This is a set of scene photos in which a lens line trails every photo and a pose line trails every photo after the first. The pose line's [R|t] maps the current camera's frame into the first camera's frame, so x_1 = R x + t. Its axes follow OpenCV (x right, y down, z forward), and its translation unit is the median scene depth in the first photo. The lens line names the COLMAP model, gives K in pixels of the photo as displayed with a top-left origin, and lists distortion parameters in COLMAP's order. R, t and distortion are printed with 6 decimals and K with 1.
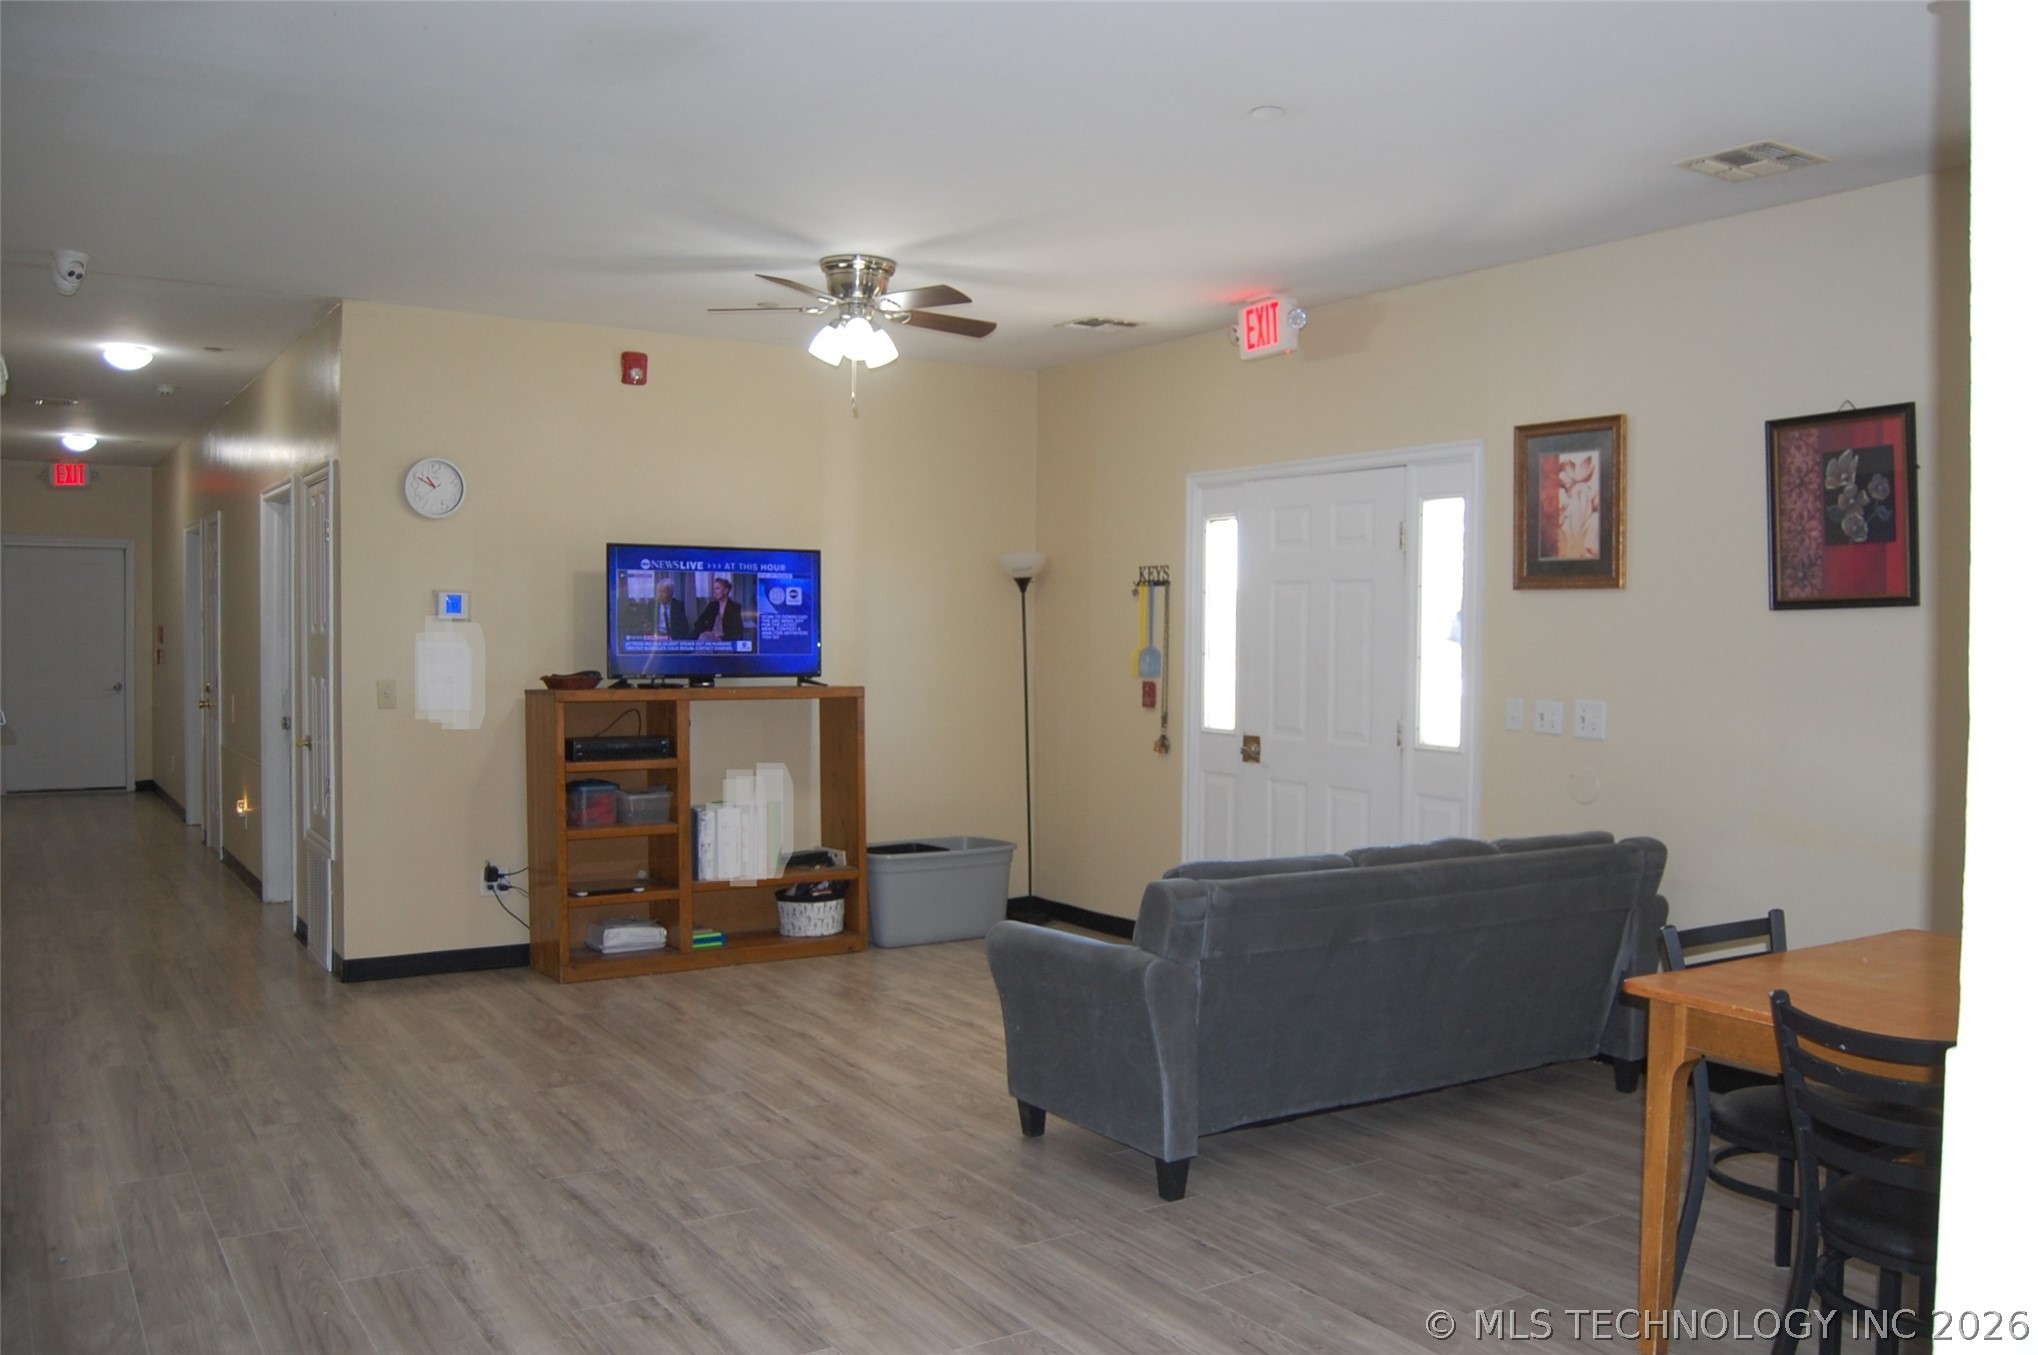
lens RADIAL K [[1659.9, 0, 1019.0], [0, 1659.9, 677.5], [0, 0, 1]] dist [-0.065782, -0.001024]
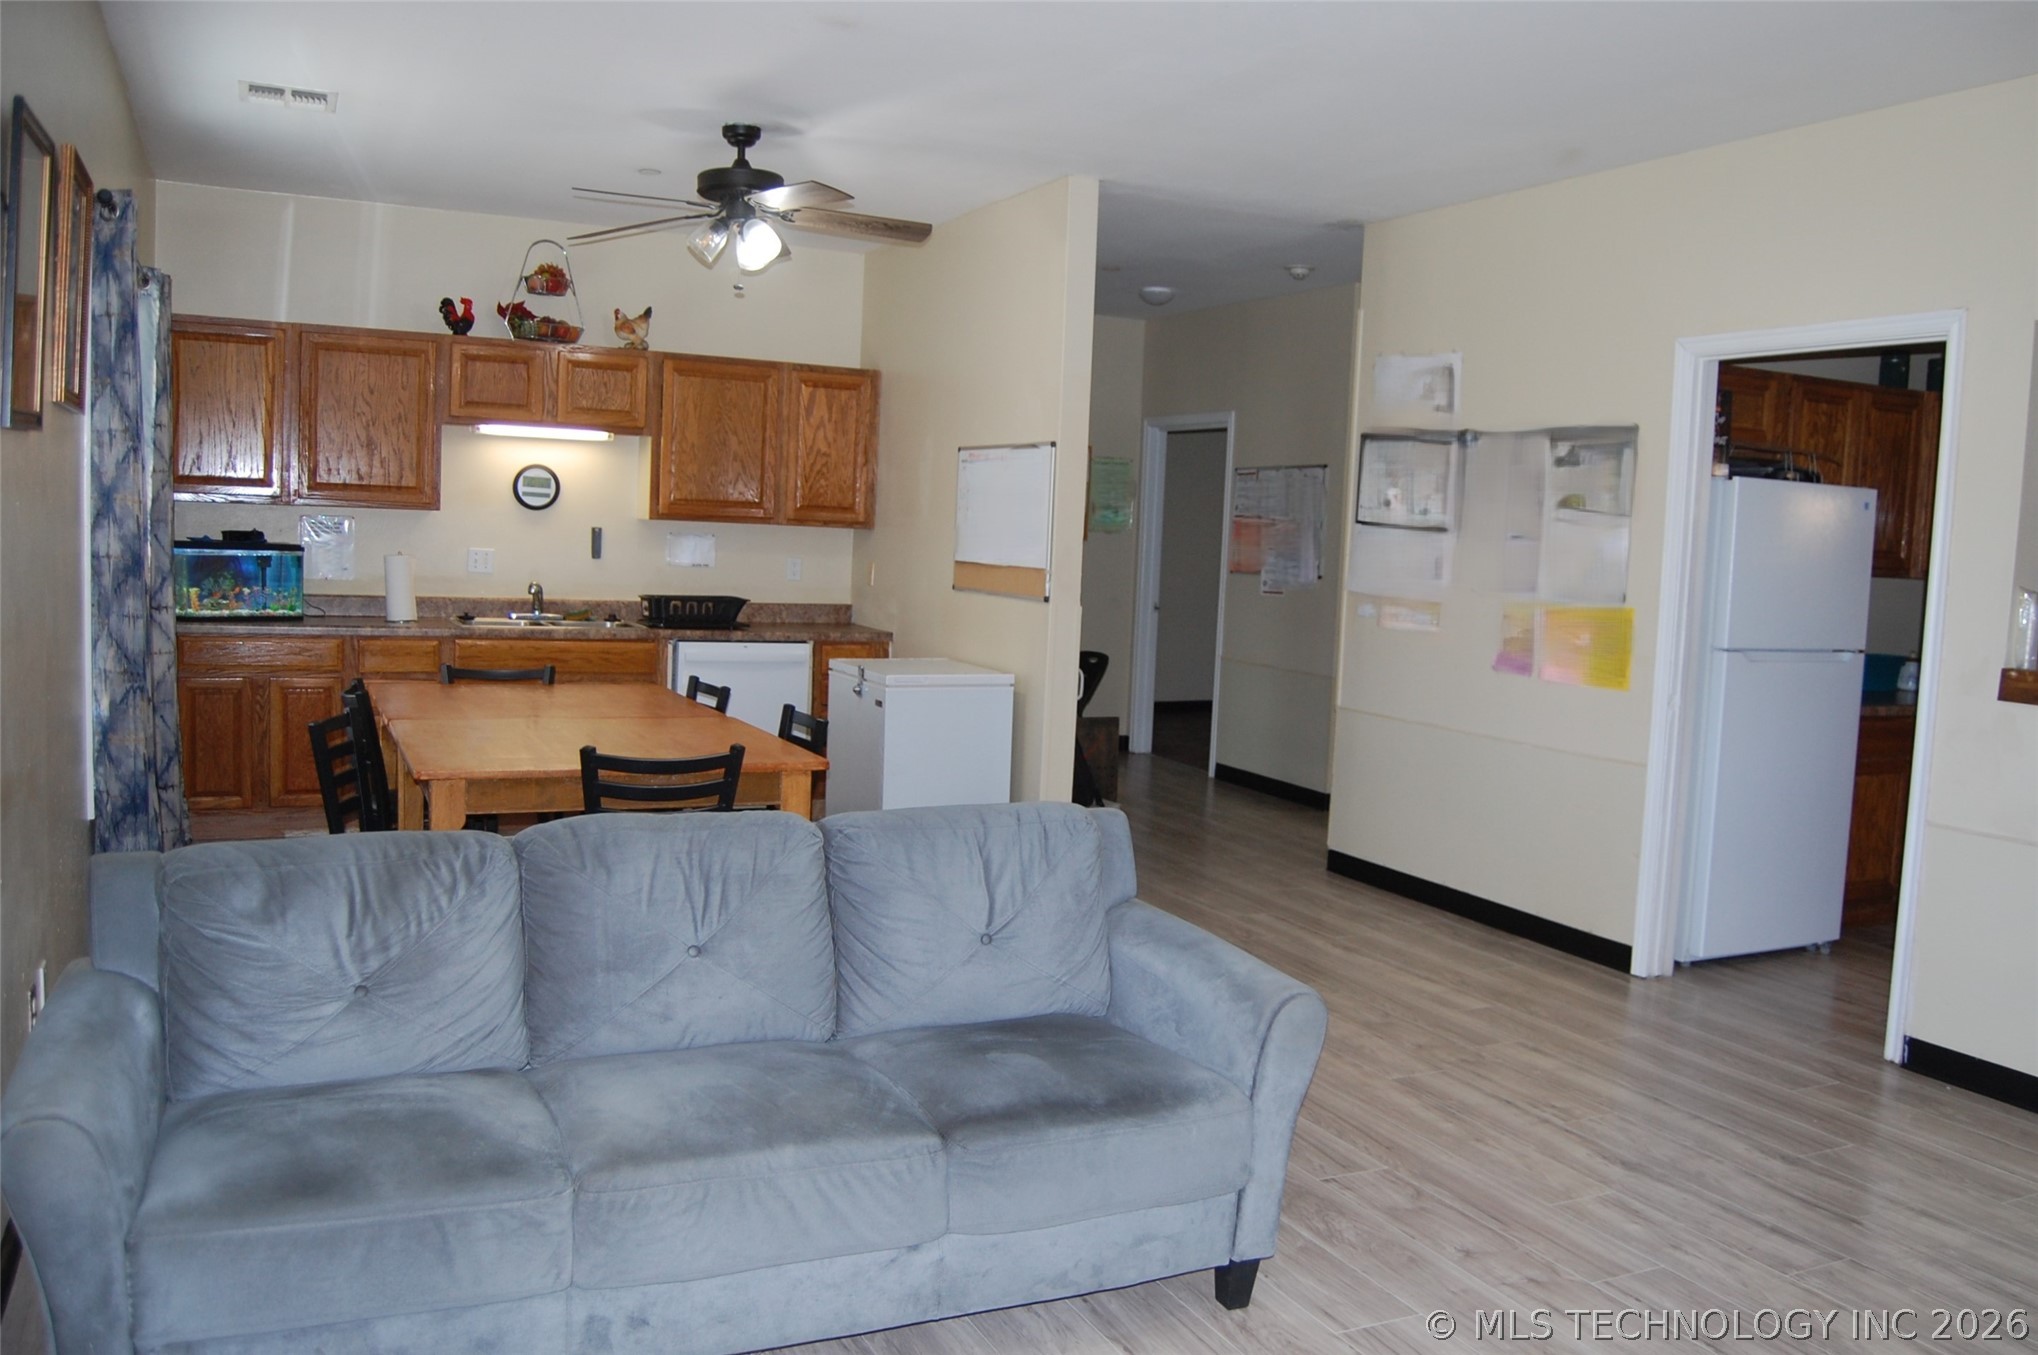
lens RADIAL K [[1659.9, 0, 1019.0], [0, 1659.9, 677.5], [0, 0, 1]] dist [-0.065782, -0.001024]
pose [[-0.990120, -0.060147, 0.126668, 0.028999], [-0.045277, 0.992080, 0.117165, -0.049143], [-0.132712, 0.110272, -0.985001, 1.877571]]
